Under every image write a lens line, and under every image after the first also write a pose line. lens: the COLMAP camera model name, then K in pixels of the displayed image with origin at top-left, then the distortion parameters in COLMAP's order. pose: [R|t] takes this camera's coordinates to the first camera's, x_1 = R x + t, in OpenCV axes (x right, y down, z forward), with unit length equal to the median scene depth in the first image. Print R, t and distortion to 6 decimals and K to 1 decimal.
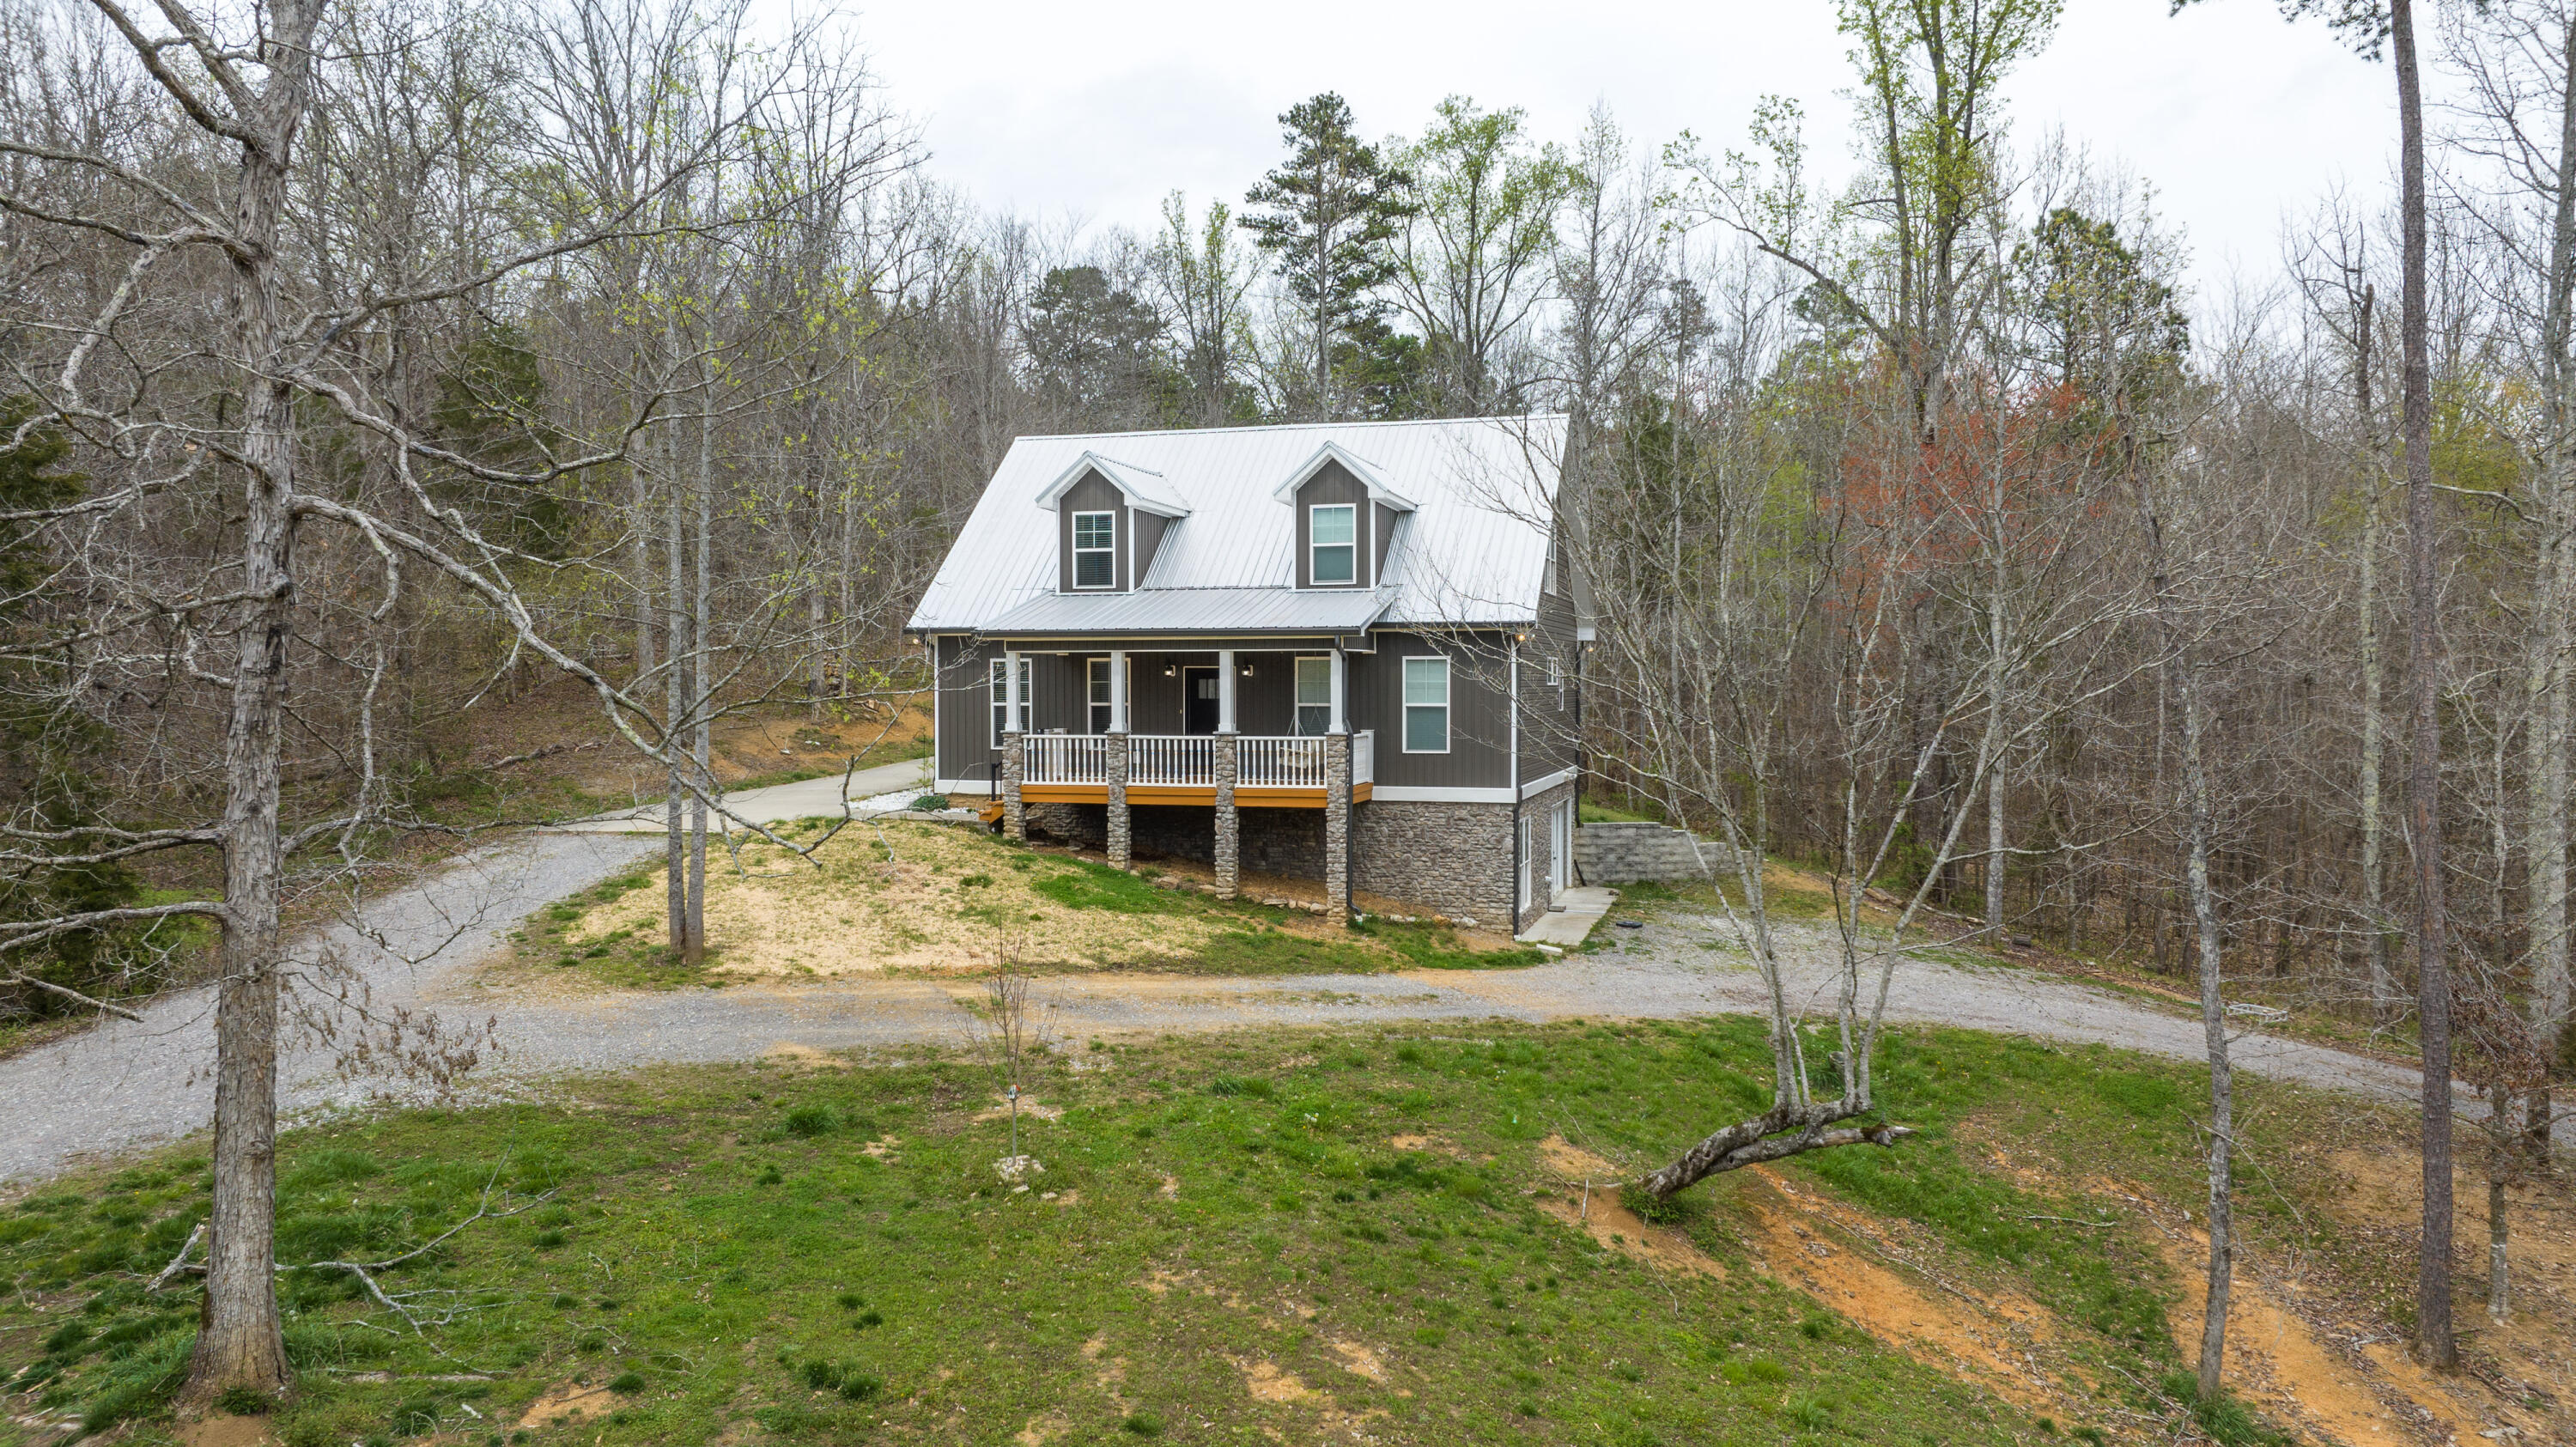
lens RADIAL K [[1811.8, 0, 1288.0], [0, 1811.8, 723.5], [0, 0, 1]] dist [-0.018646, -0.005060]
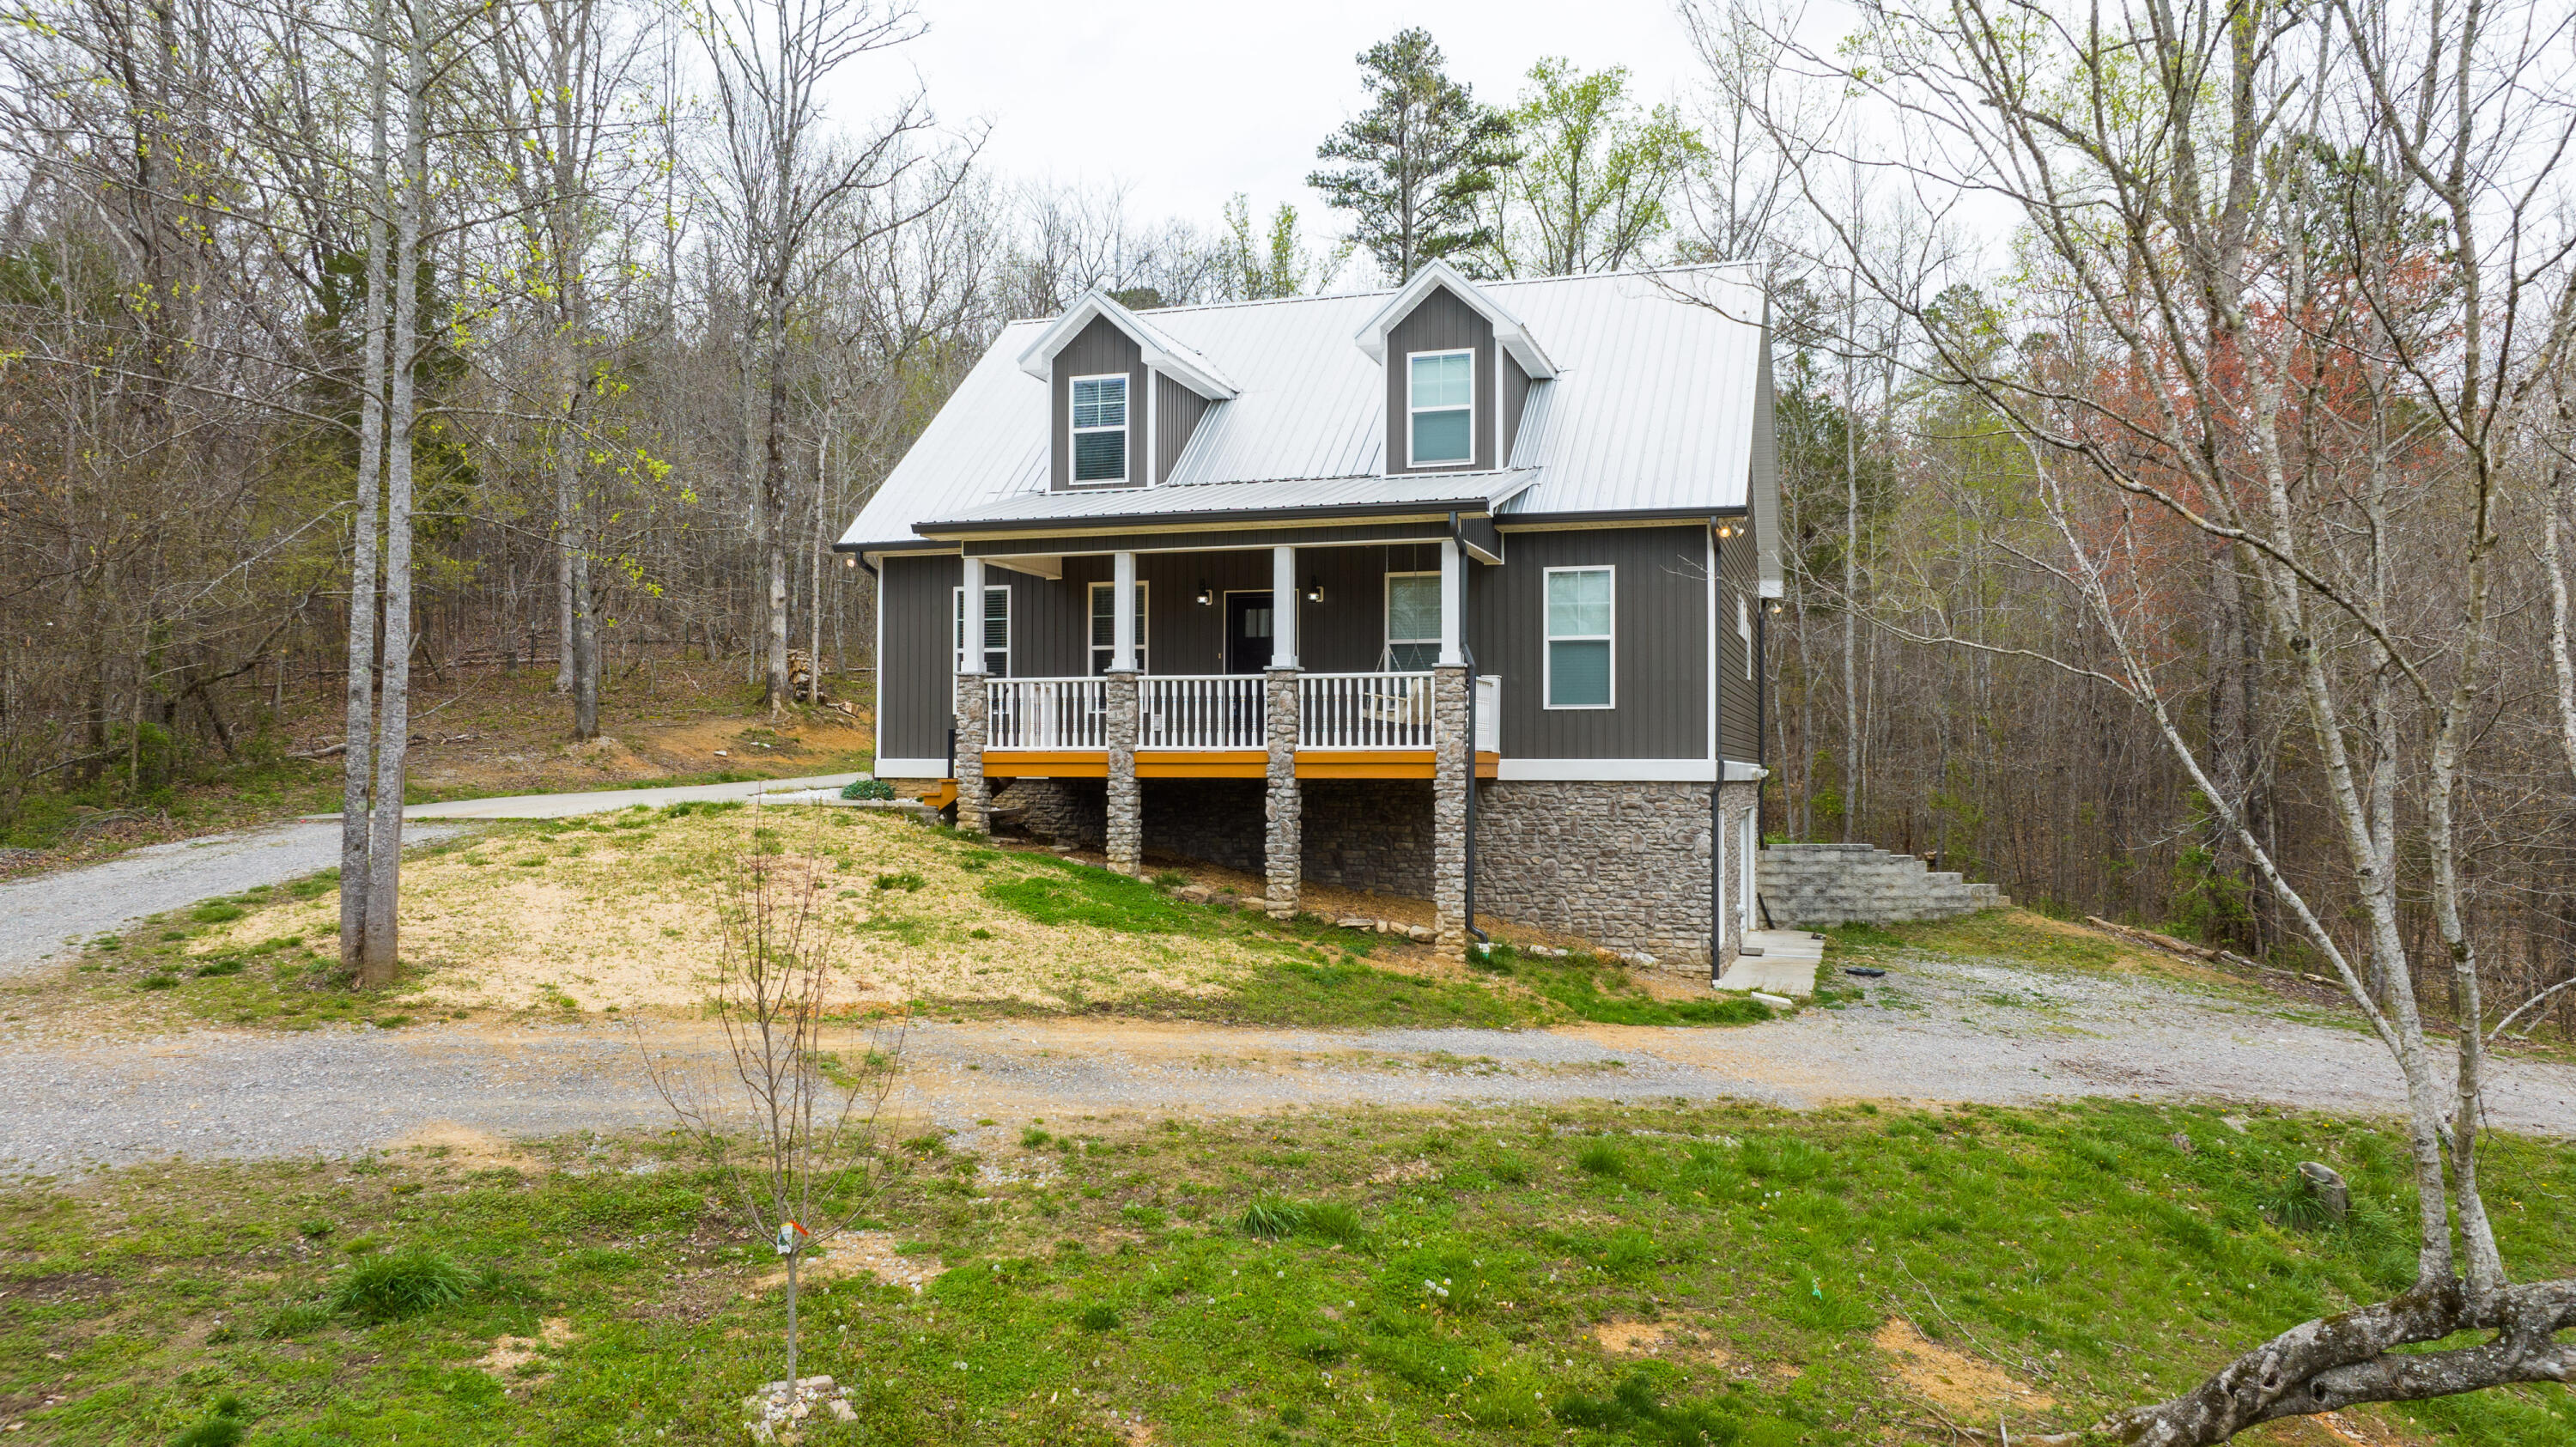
lens RADIAL K [[1801.4, 0, 1288.0], [0, 1801.4, 723.5], [0, 0, 1]] dist [-0.024023, 0.000863]
pose [[0.999253, 0.003667, -0.038478, -0.006917], [-0.005699, 0.998588, -0.052818, 0.061231], [0.038230, 0.052998, 0.997863, 0.342803]]
